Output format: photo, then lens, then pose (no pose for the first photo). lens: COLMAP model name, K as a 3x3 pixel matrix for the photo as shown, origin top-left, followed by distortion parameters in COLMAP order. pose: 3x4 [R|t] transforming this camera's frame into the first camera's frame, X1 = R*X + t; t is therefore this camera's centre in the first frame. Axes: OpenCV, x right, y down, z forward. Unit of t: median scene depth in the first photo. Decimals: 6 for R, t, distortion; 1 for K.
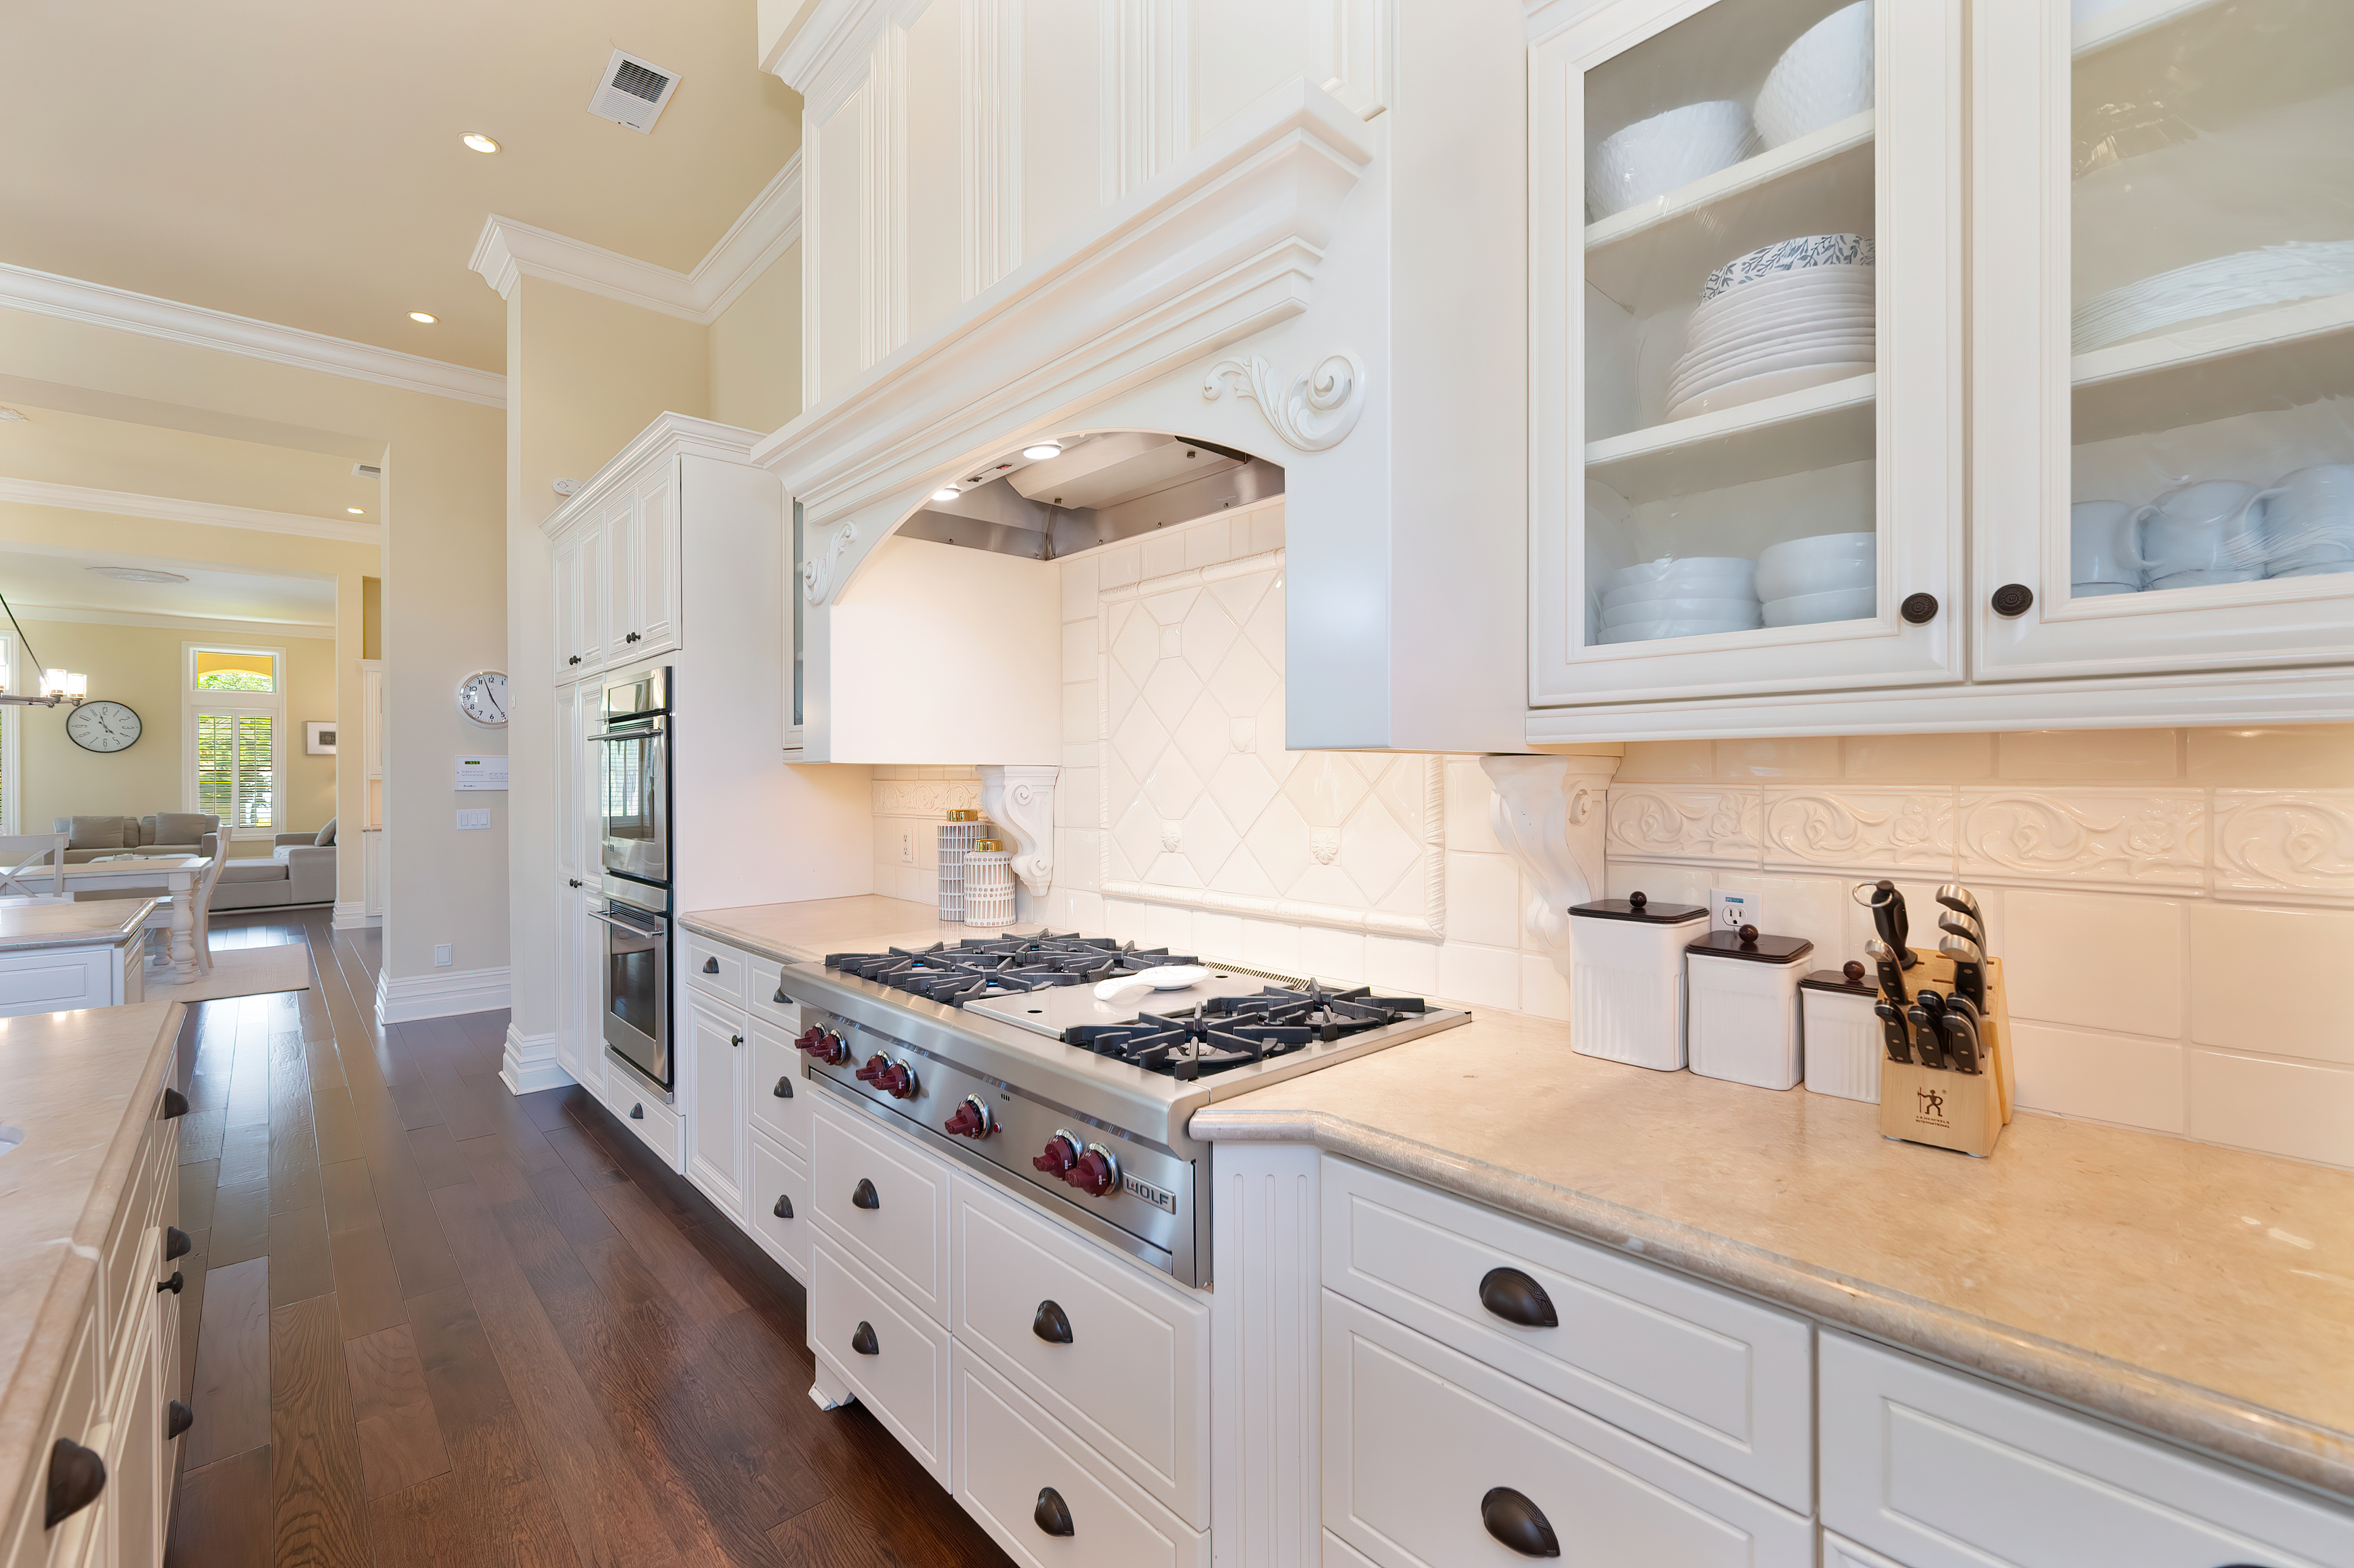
lens RADIAL K [[1004.3, 0, 1177.0], [0, 1004.3, 784.0], [0, 0, 1]] dist [-0.002228, -0.000230]
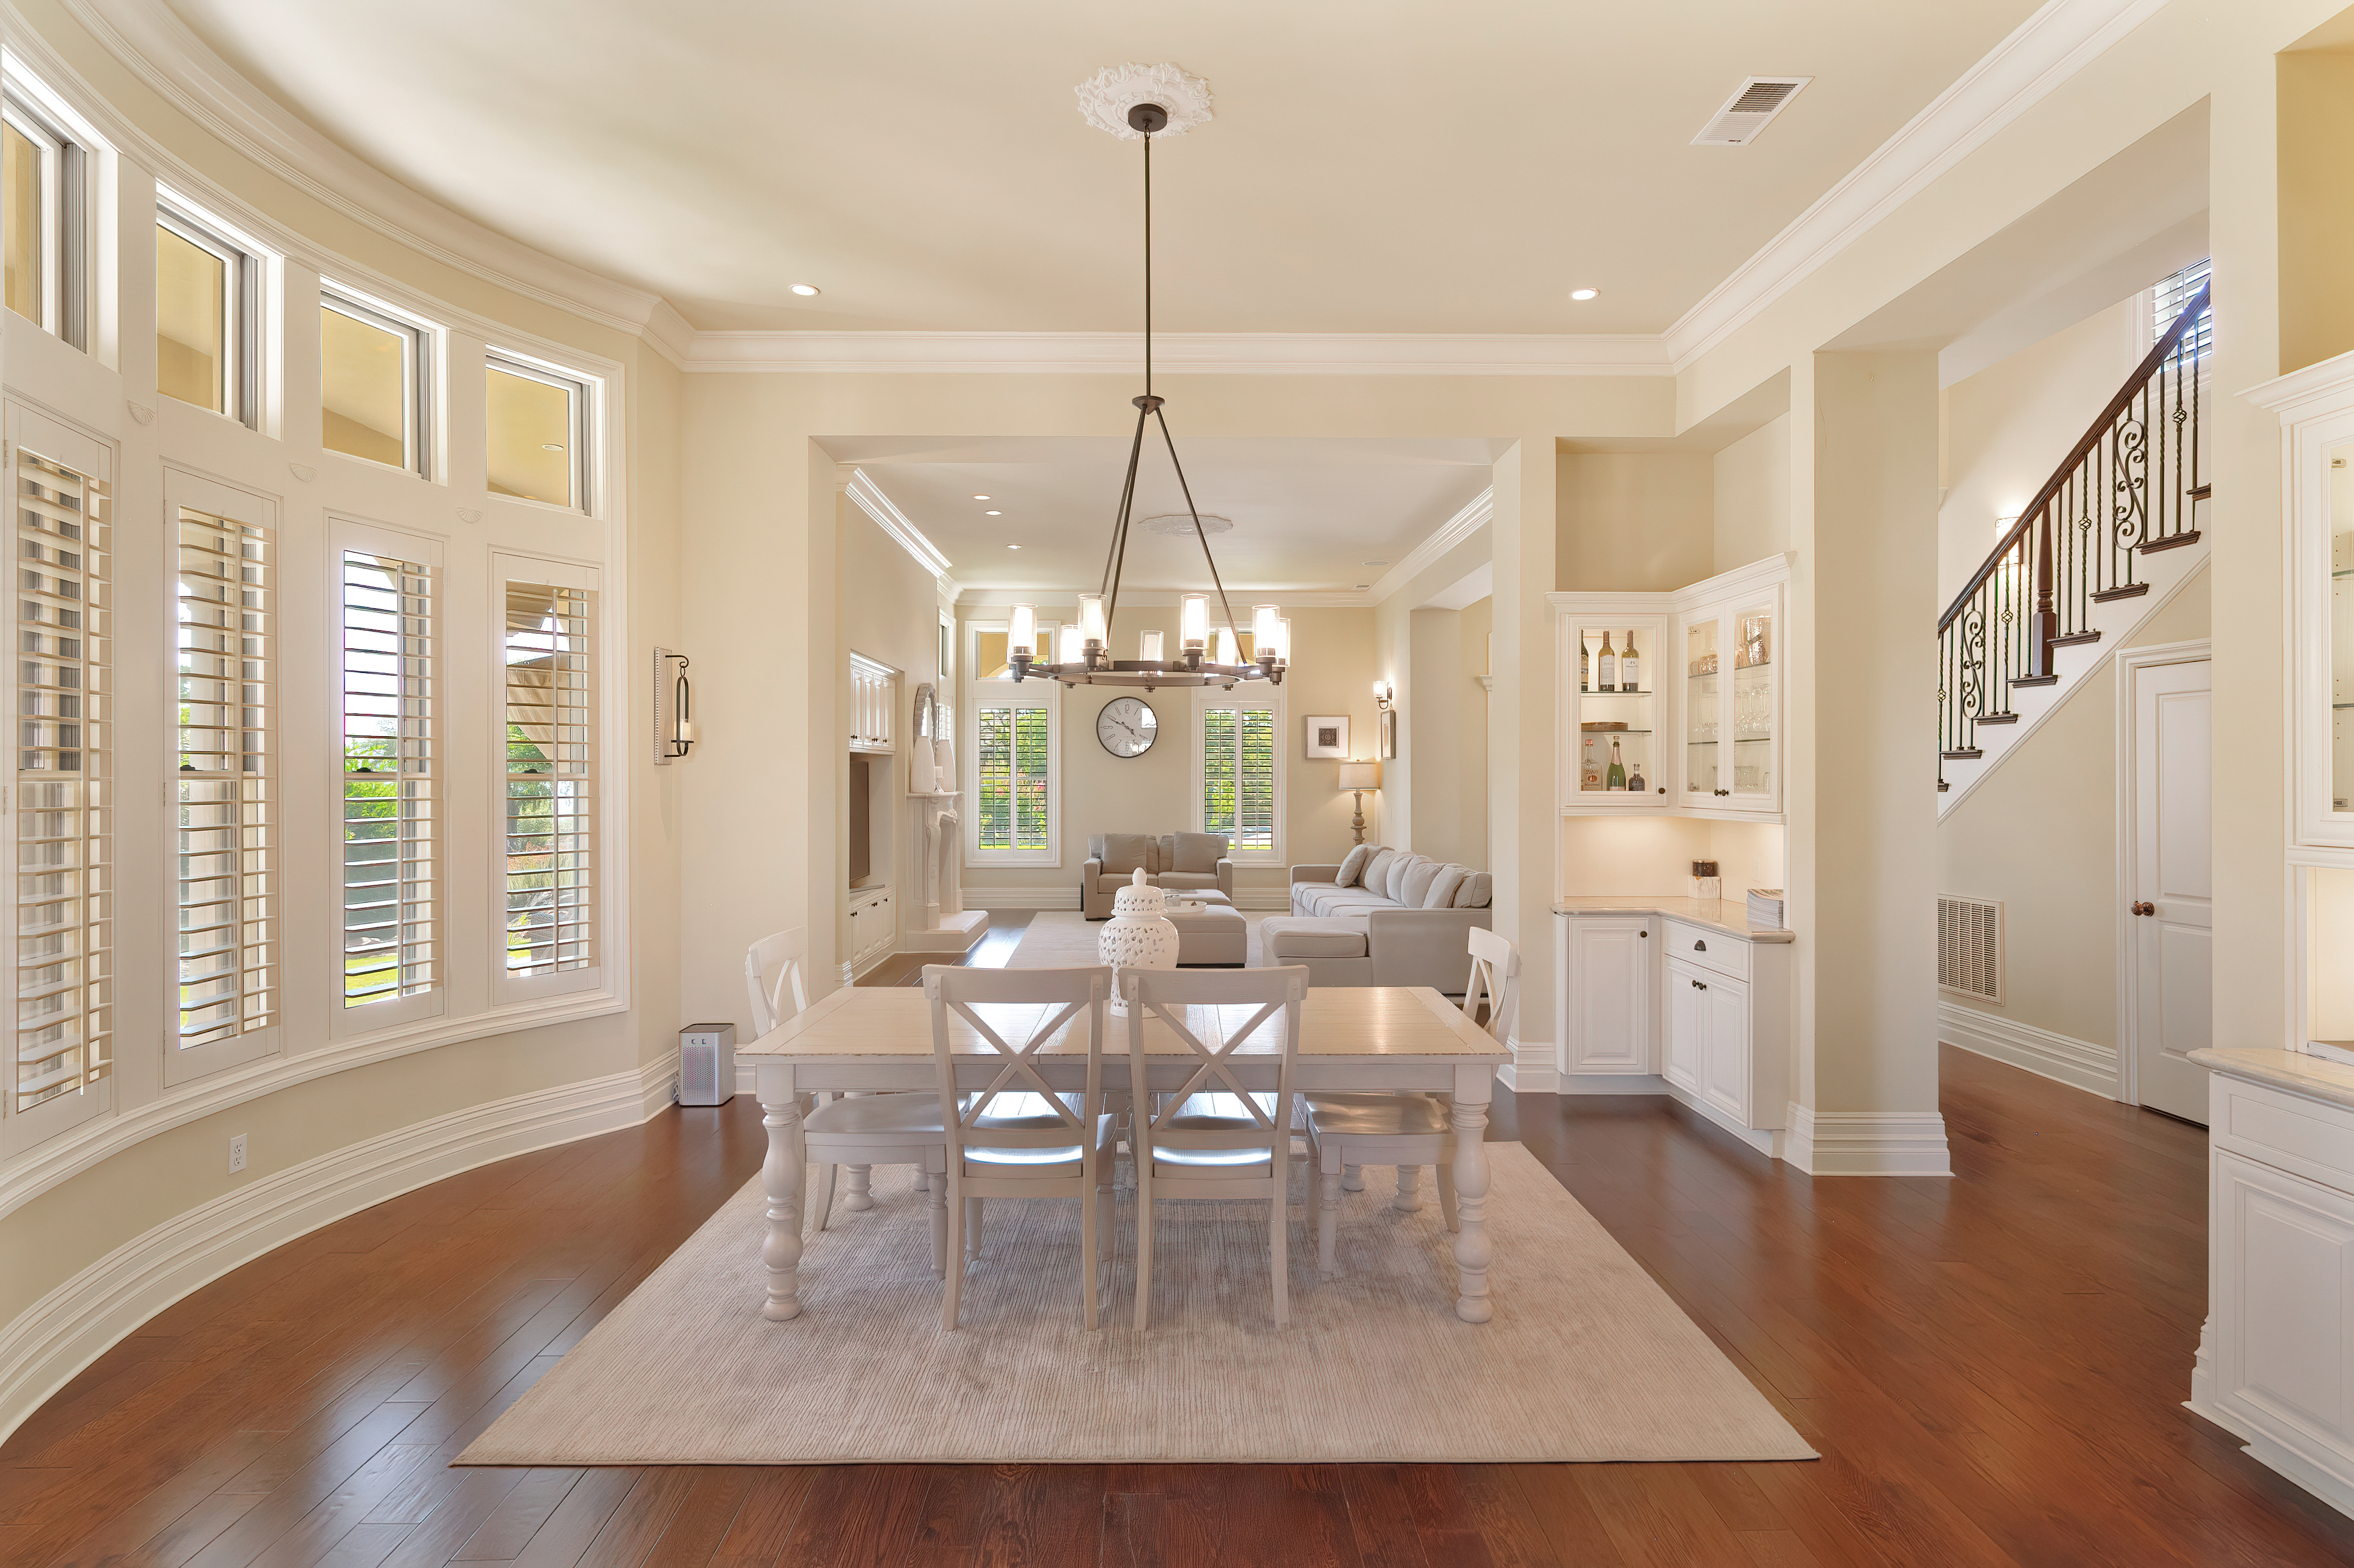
lens RADIAL K [[1226.3, 0, 1177.0], [0, 1226.3, 784.0], [0, 0, 1]] dist [-0.000374, -0.000065]
pose [[0.752572, 0.010570, -0.658425, -0.353852], [-0.009290, 0.999942, 0.005434, -0.015500], [0.658444, 0.002027, 0.752627, 0.245197]]
